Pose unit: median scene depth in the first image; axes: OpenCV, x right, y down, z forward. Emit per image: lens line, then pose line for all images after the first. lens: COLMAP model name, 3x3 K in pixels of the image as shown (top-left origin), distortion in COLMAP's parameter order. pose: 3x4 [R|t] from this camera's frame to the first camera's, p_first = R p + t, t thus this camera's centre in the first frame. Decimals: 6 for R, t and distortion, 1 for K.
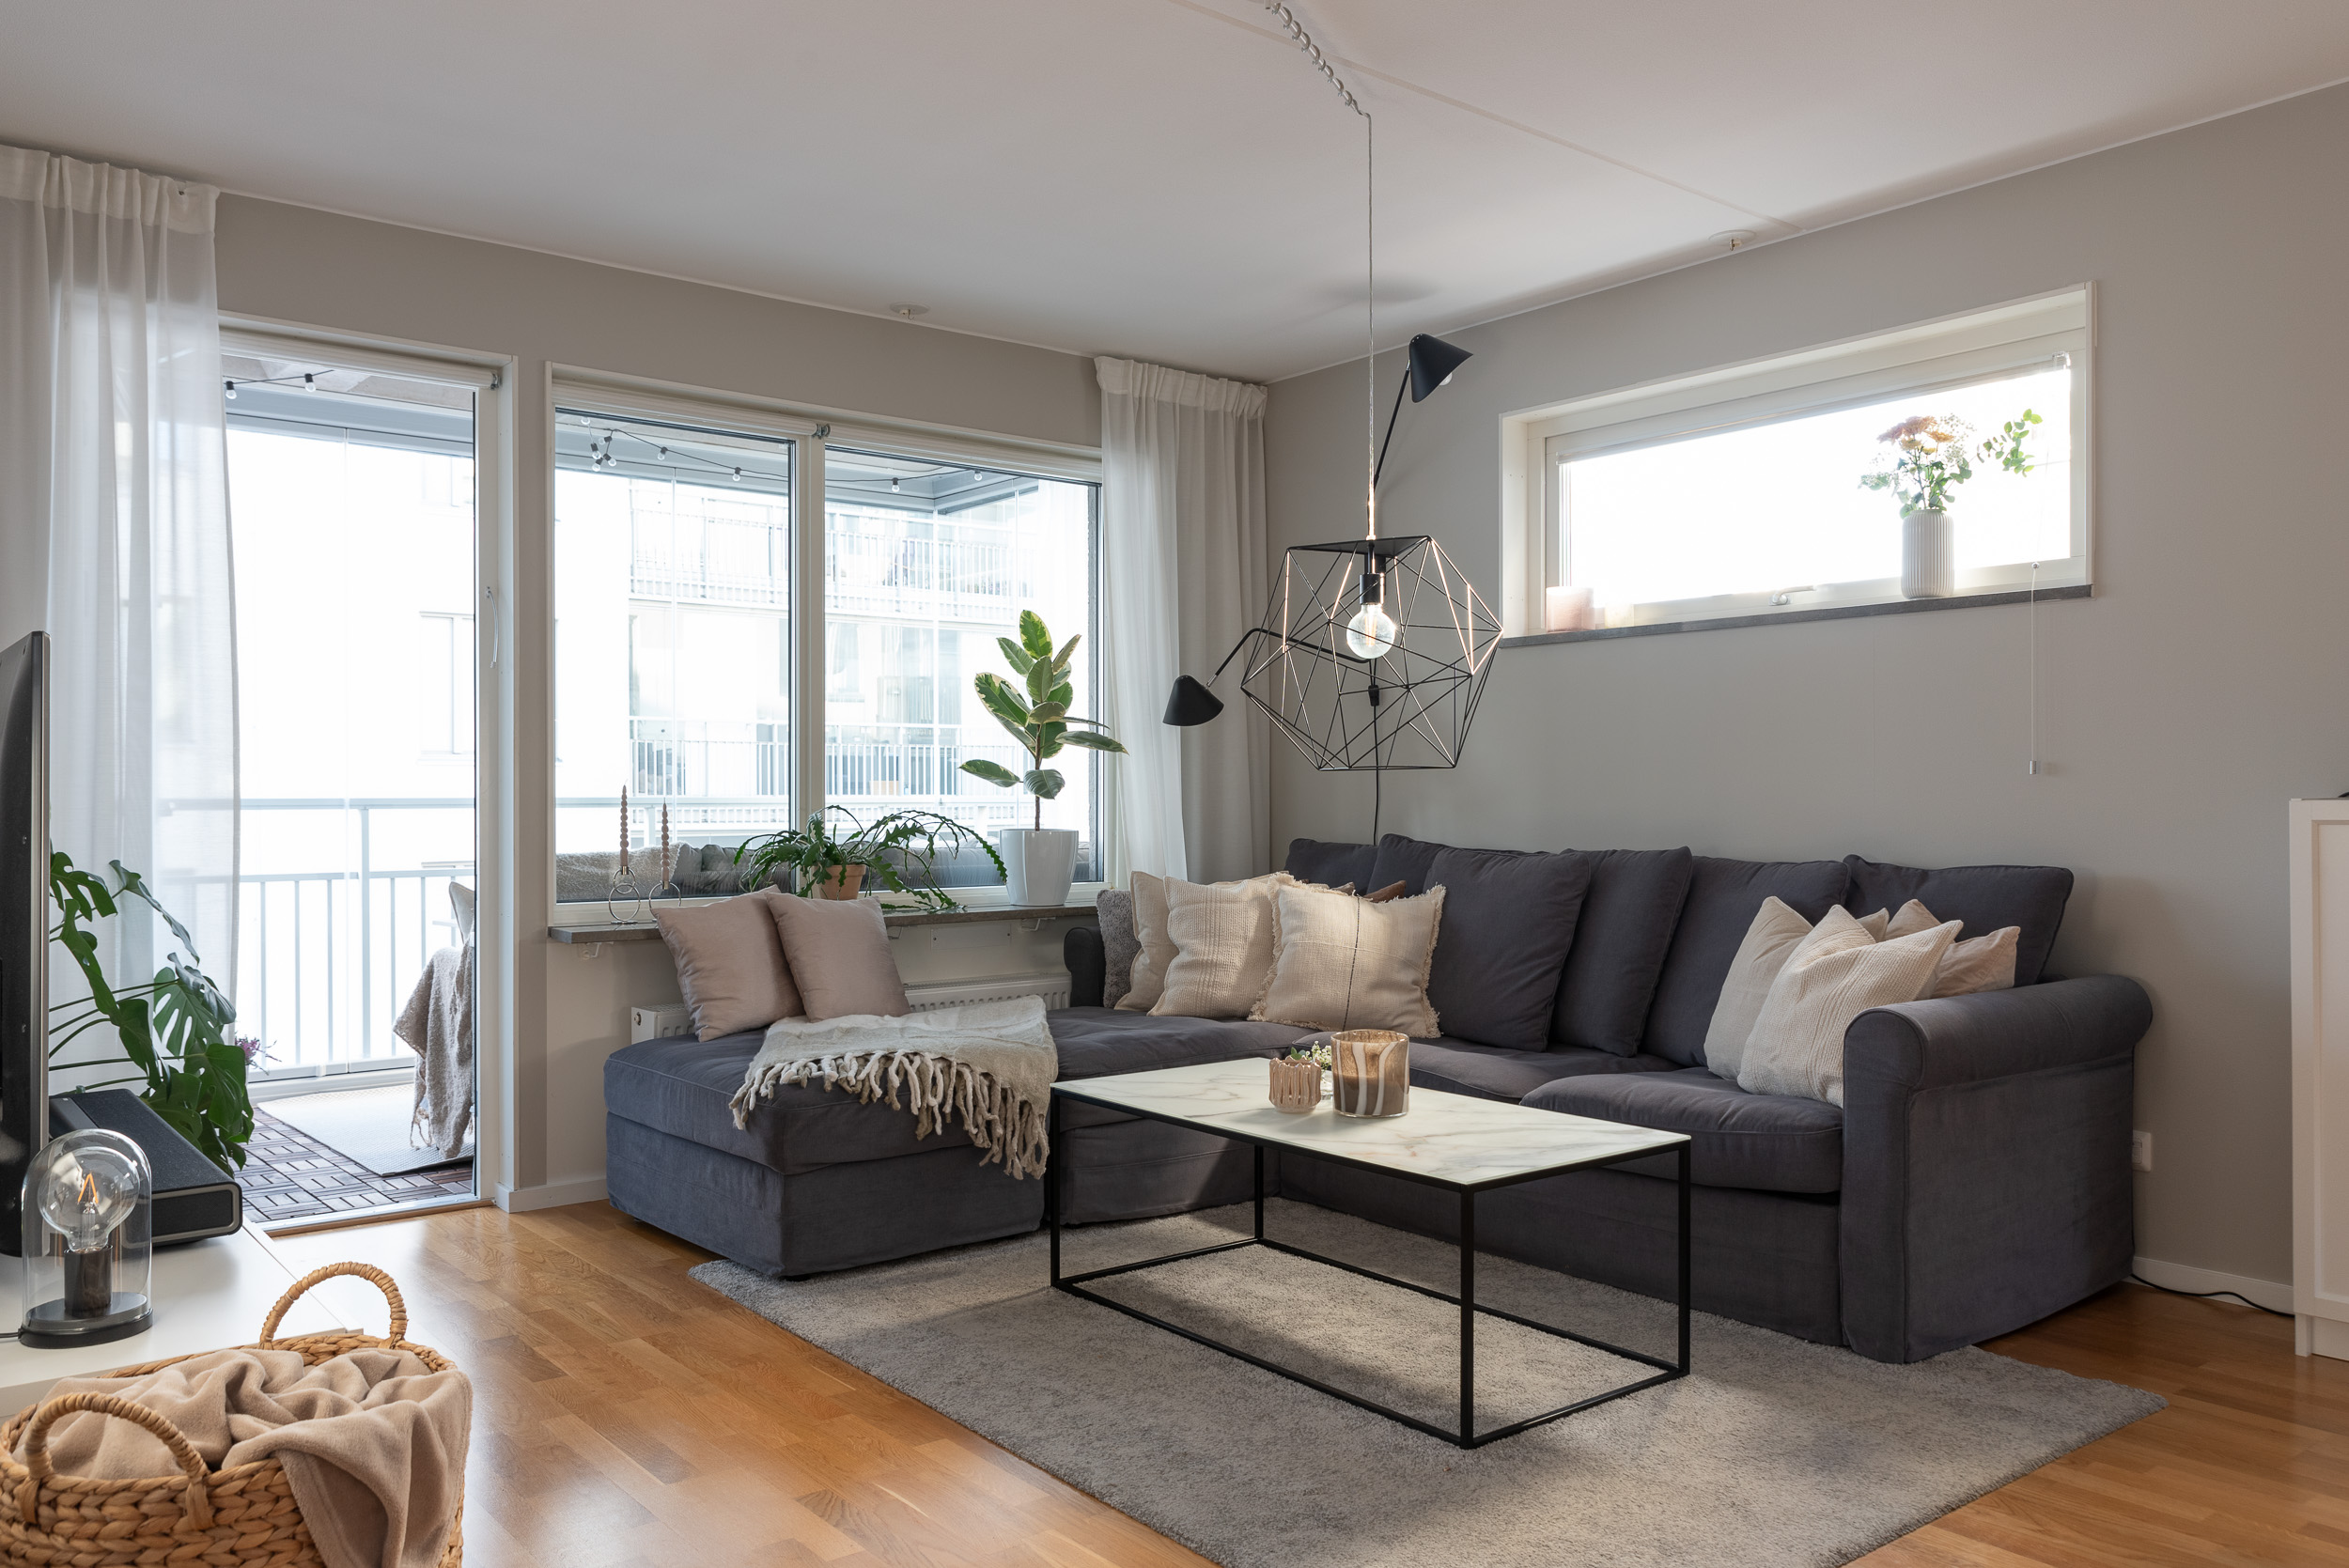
lens RADIAL K [[1736.3, 0, 1174.5], [0, 1736.3, 784.0], [0, 0, 1]] dist [0.007080, 0.003489]
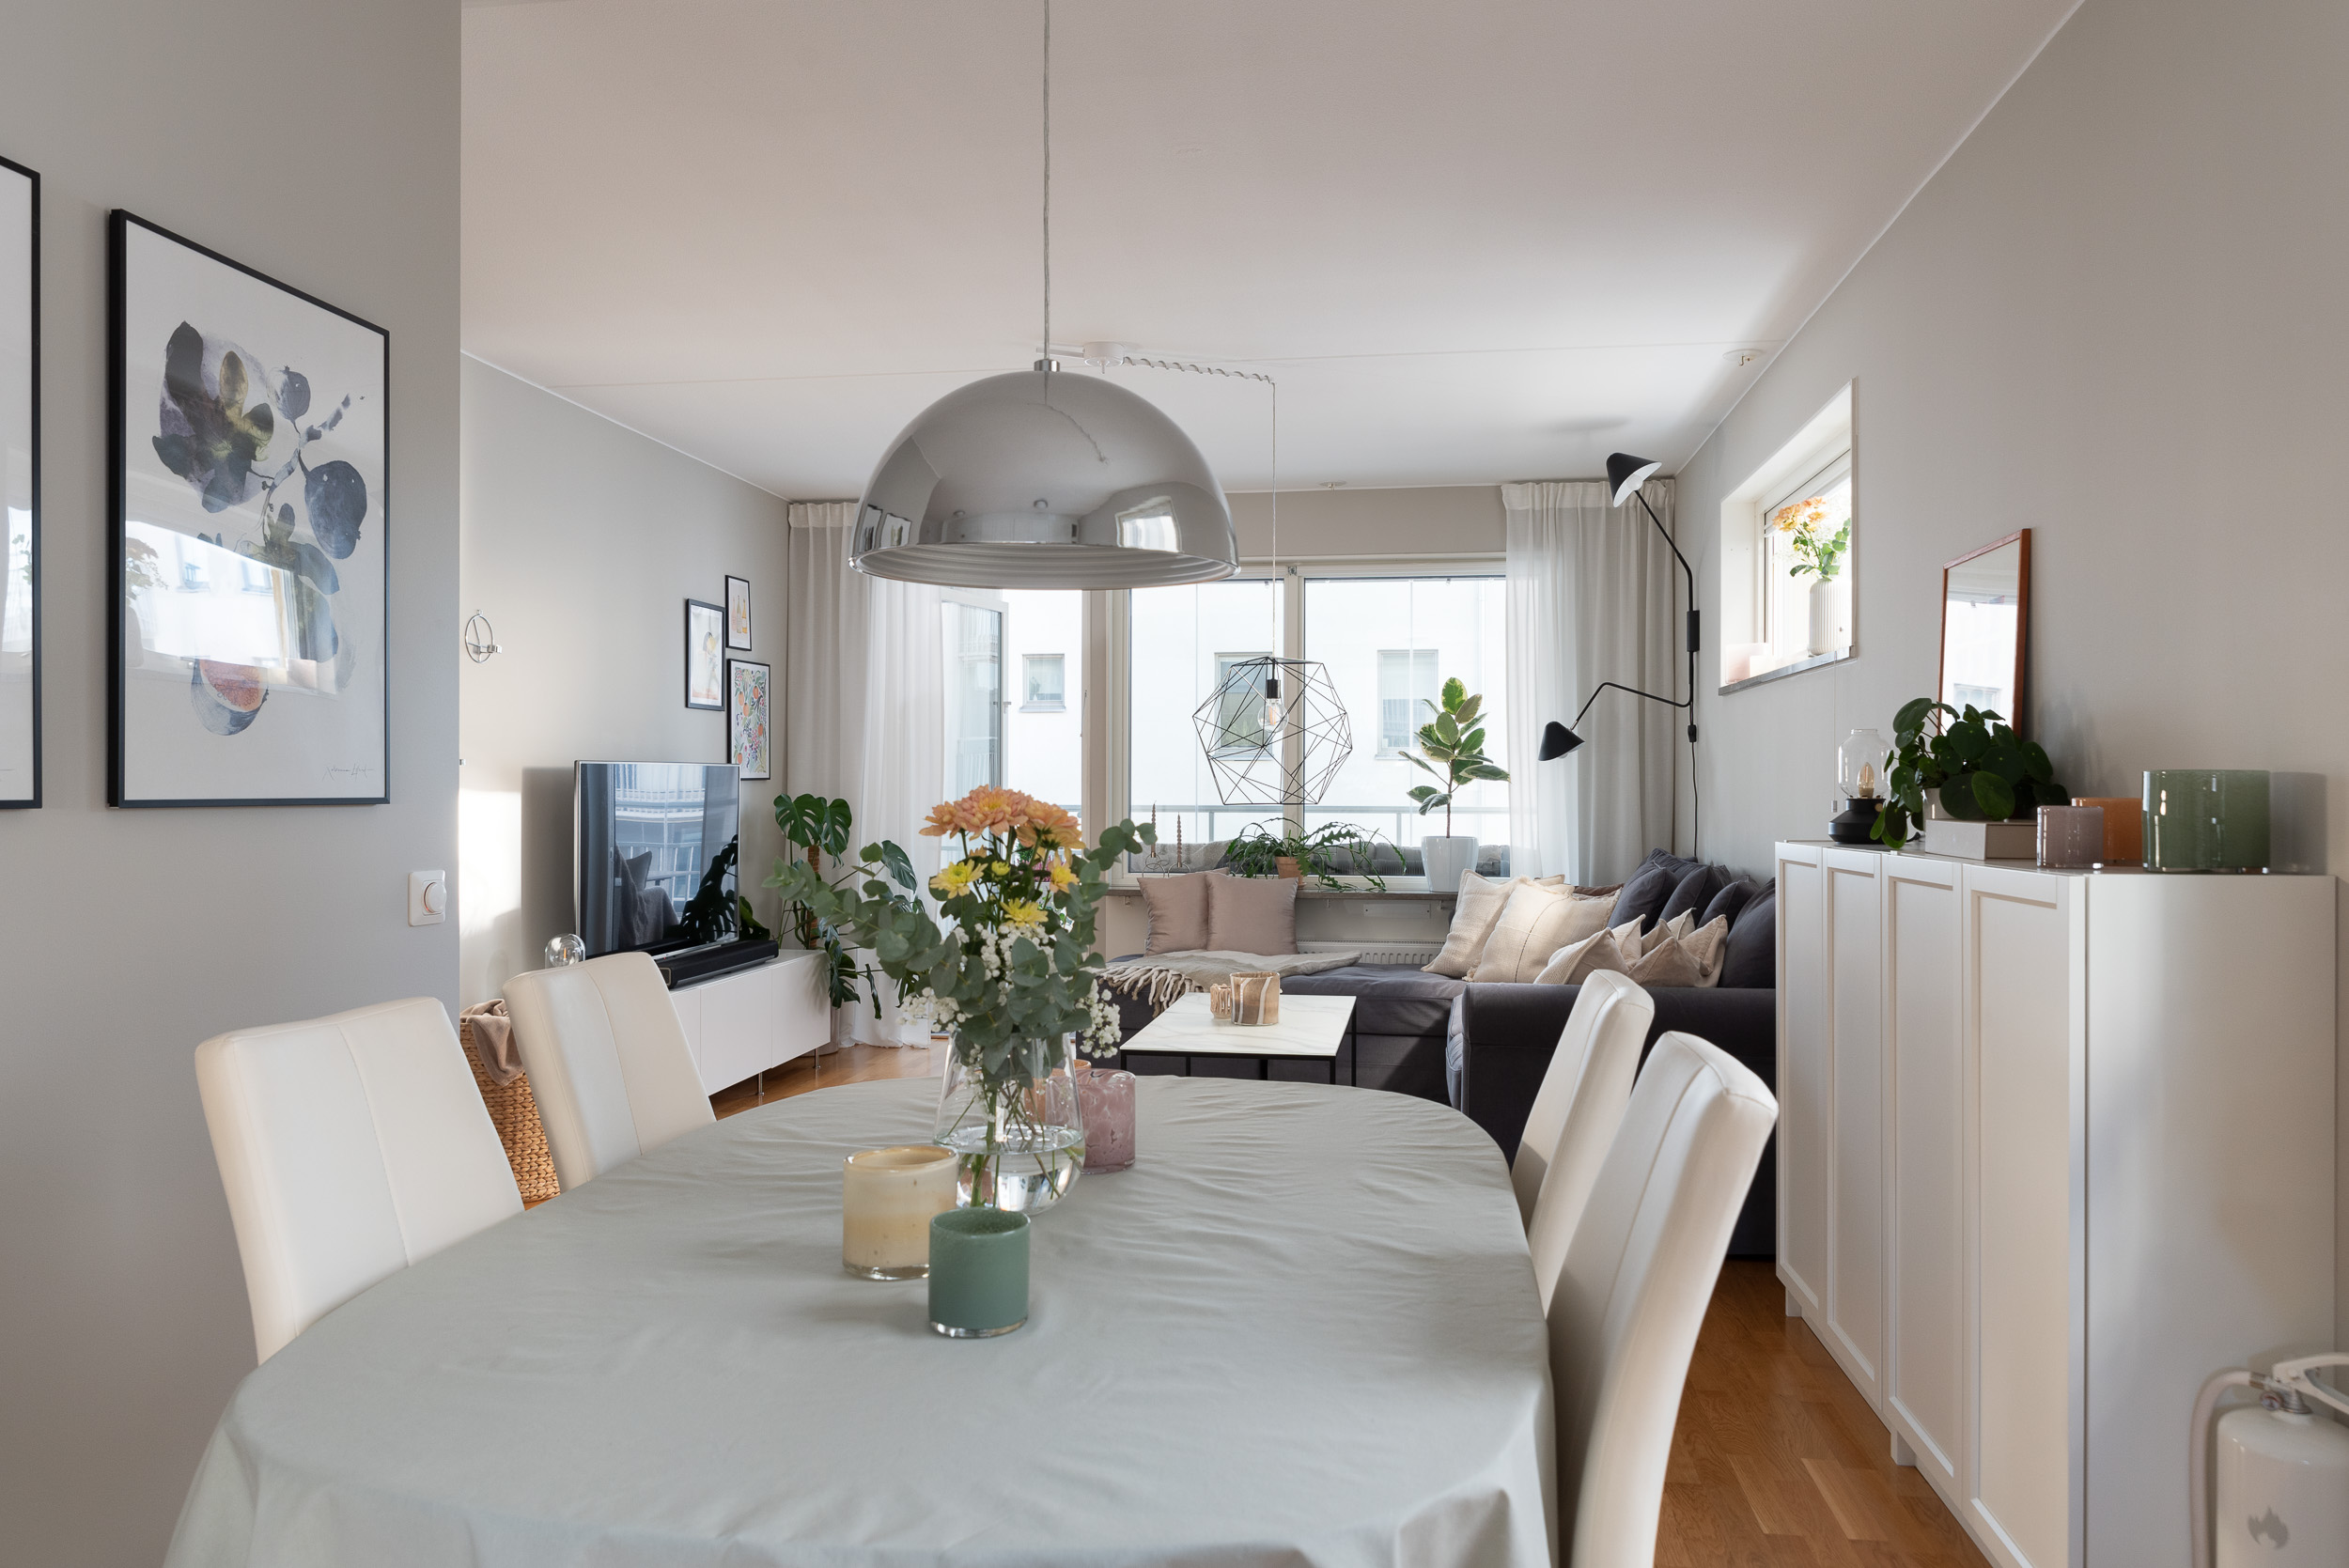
lens RADIAL K [[1599.2, 0, 1174.5], [0, 1599.2, 784.0], [0, 0, 1]] dist [-0.000375, 0.000343]
pose [[0.679846, 0.003329, -0.733347, 0.818718], [0.000617, 0.999987, 0.005112, -0.025947], [0.733354, -0.003927, 0.679835, -0.029239]]
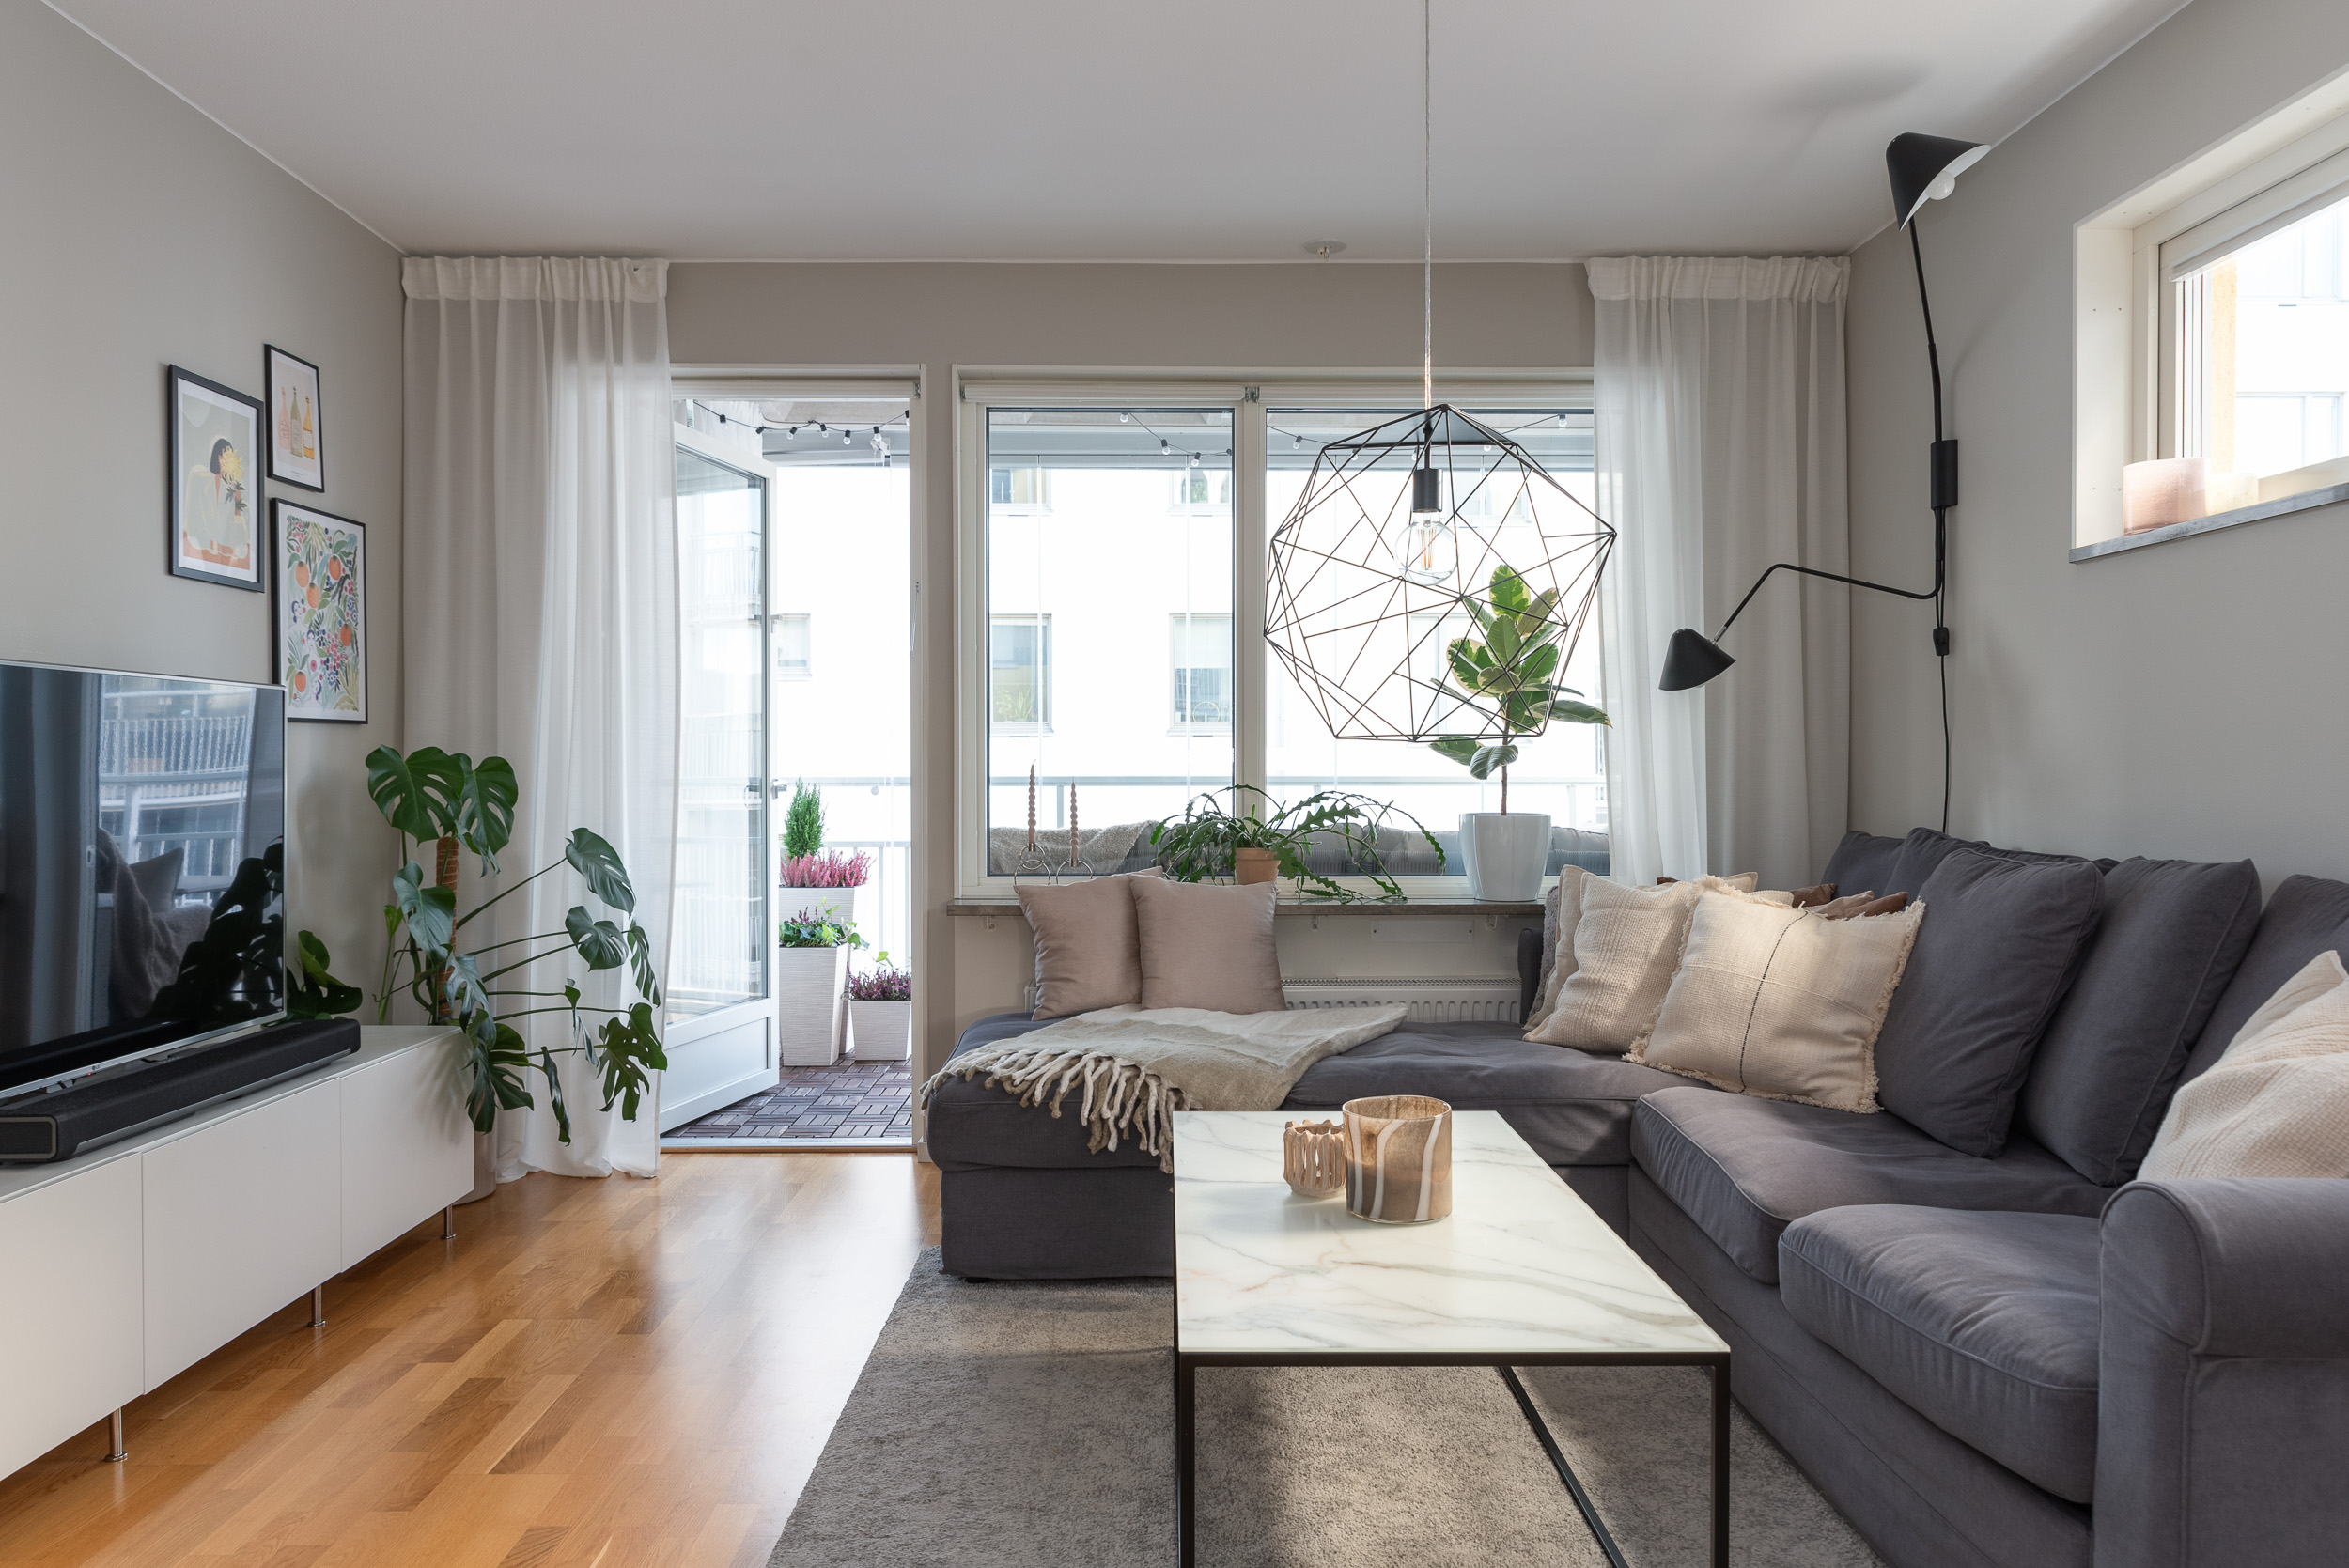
lens RADIAL K [[1583.0, 0, 1159.7], [0, 1583.0, 783.9], [0, 0, 1]] dist [0.009622, 0.000498]
pose [[0.788309, 0.004613, -0.615262, 0.320833], [0.003698, 0.999918, 0.012235, 0.000856], [0.615269, -0.011920, 0.788227, 0.302727]]
